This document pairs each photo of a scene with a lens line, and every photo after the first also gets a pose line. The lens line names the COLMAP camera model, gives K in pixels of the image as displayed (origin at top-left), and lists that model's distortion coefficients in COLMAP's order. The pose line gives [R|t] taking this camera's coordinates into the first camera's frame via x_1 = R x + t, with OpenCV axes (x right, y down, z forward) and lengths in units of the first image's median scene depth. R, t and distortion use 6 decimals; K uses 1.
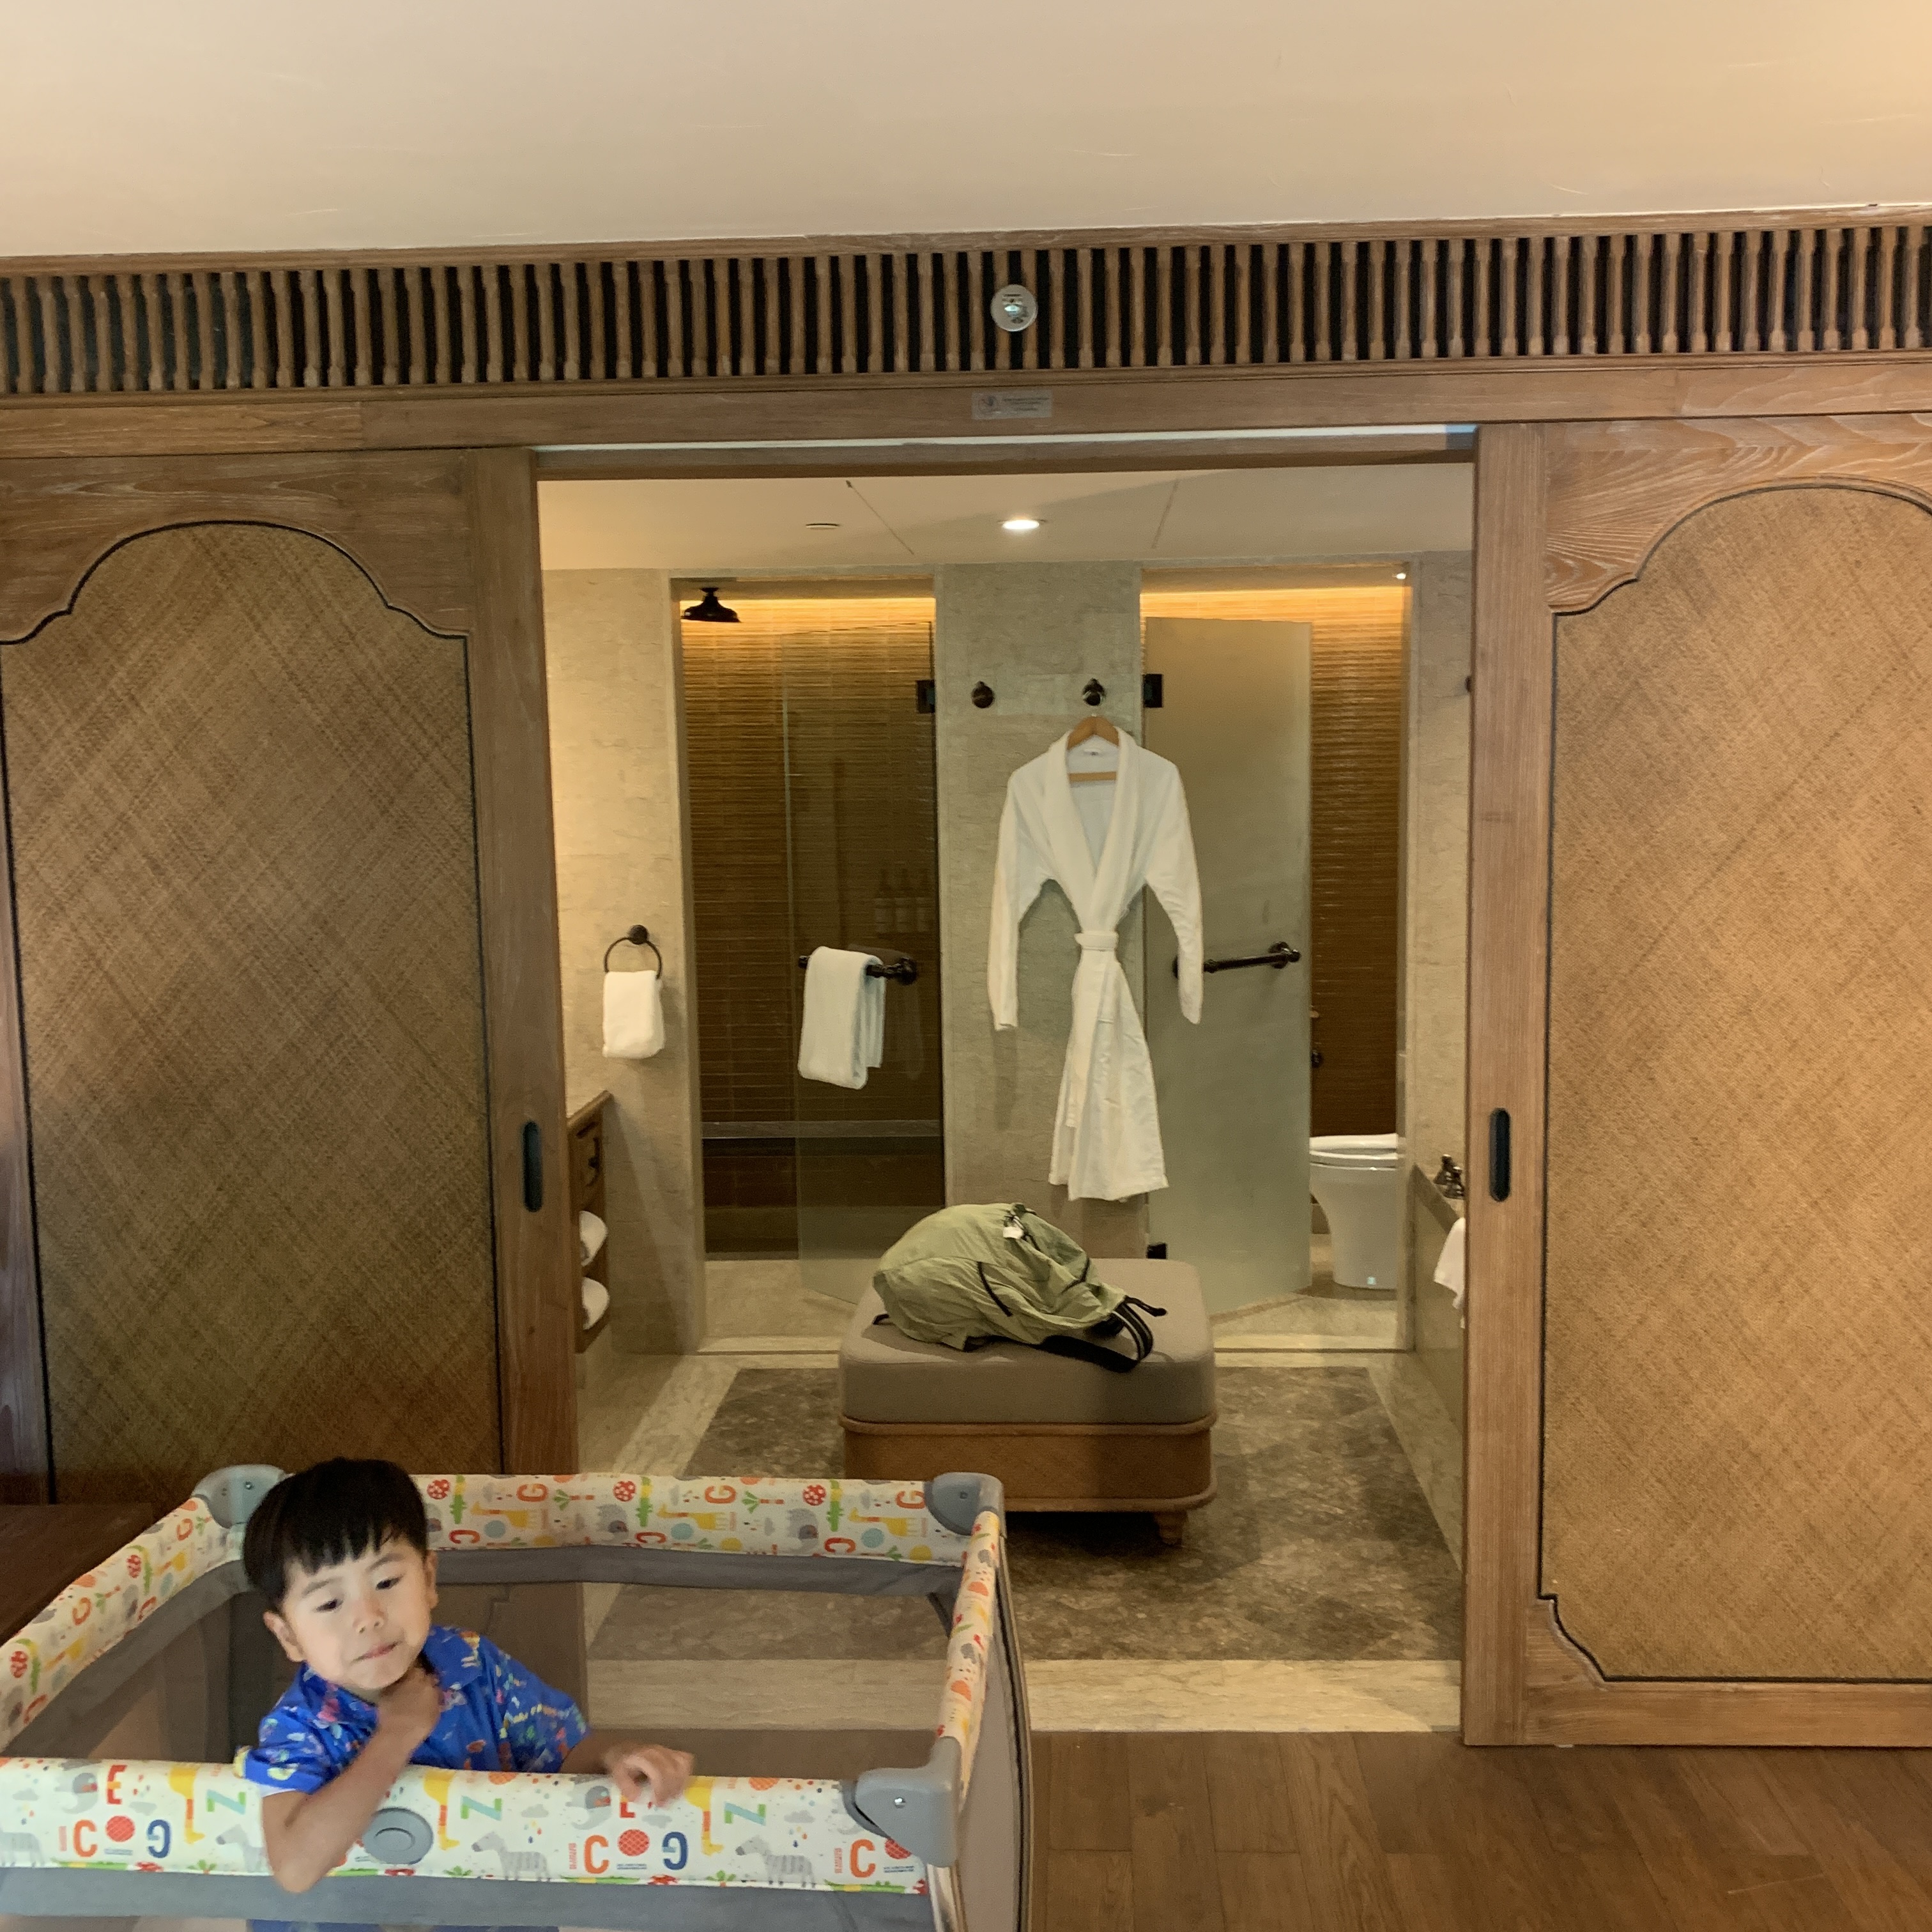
lens RADIAL K [[1951.9, 0, 970.8], [0, 1951.9, 957.6], [0, 0, 1]] dist [-0.007882, 0.000000]
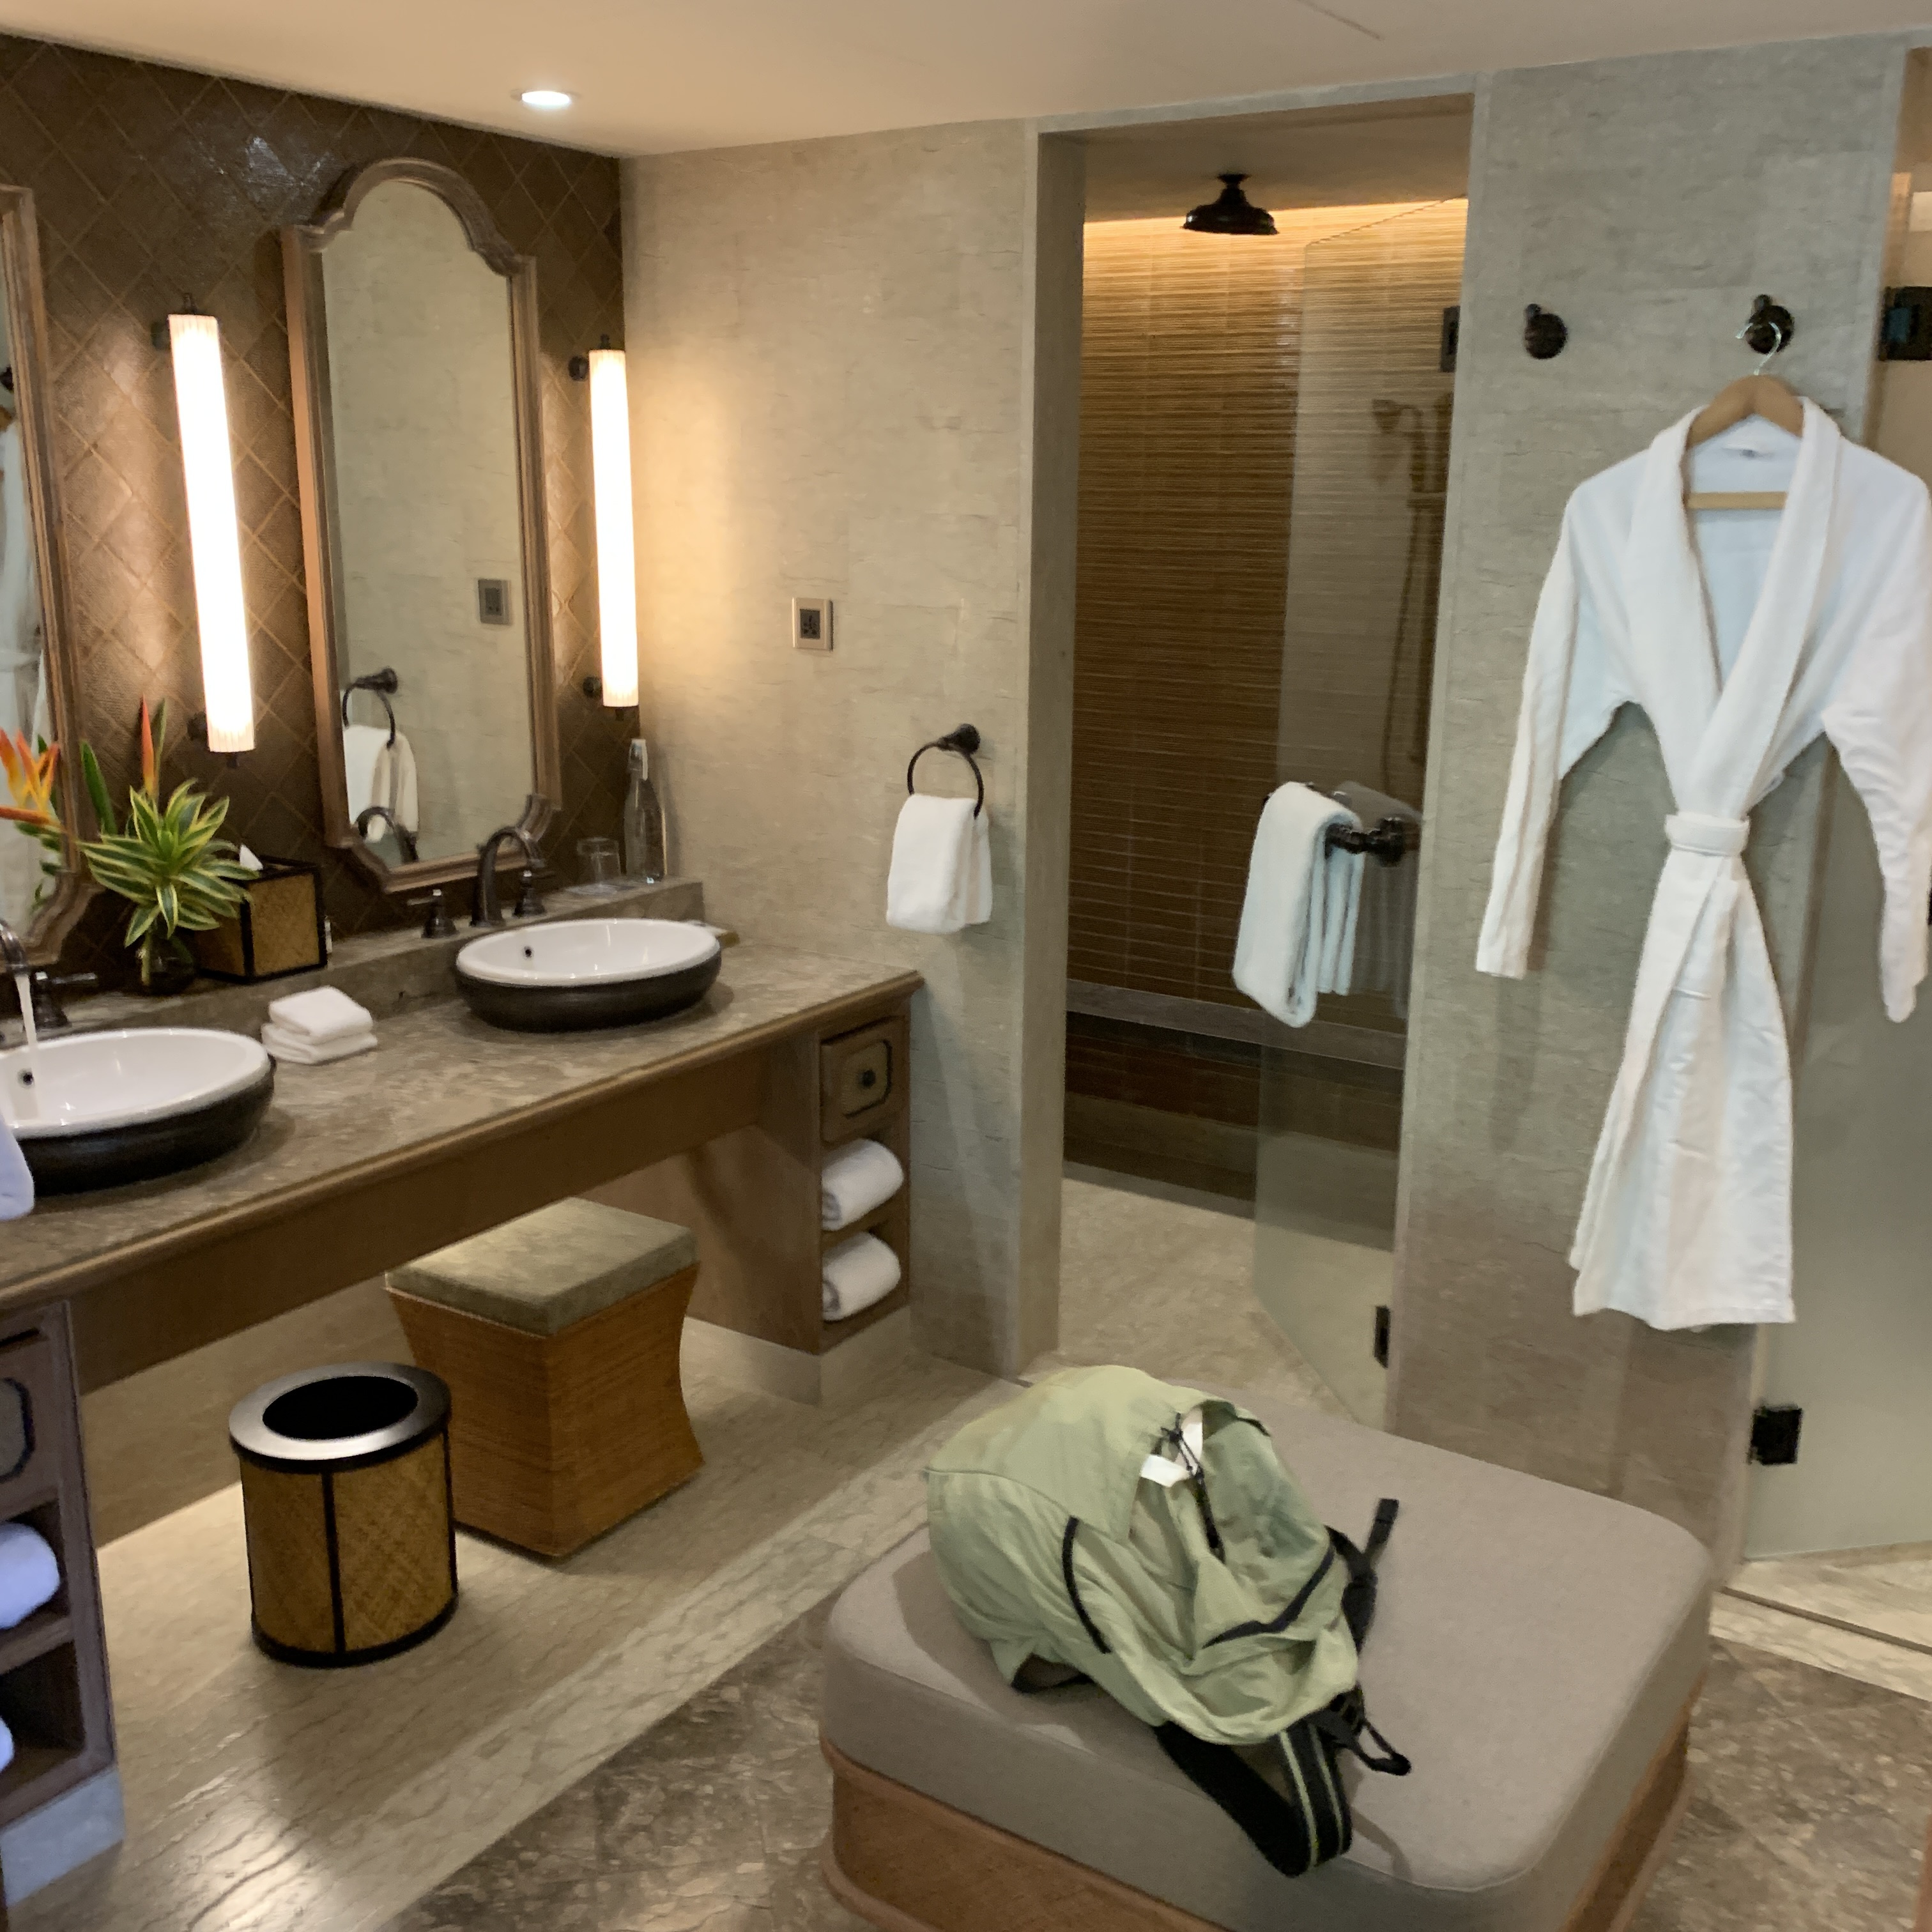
lens RADIAL K [[1951.9, 0, 959.1], [0, 1951.9, 980.8], [0, 0, 1]] dist [-0.007882, 0.000000]
pose [[0.856537, 0.151219, -0.493434, 0.153592], [-0.078493, 0.983157, 0.165046, -0.039088], [0.510081, -0.102637, 0.853980, 0.461511]]
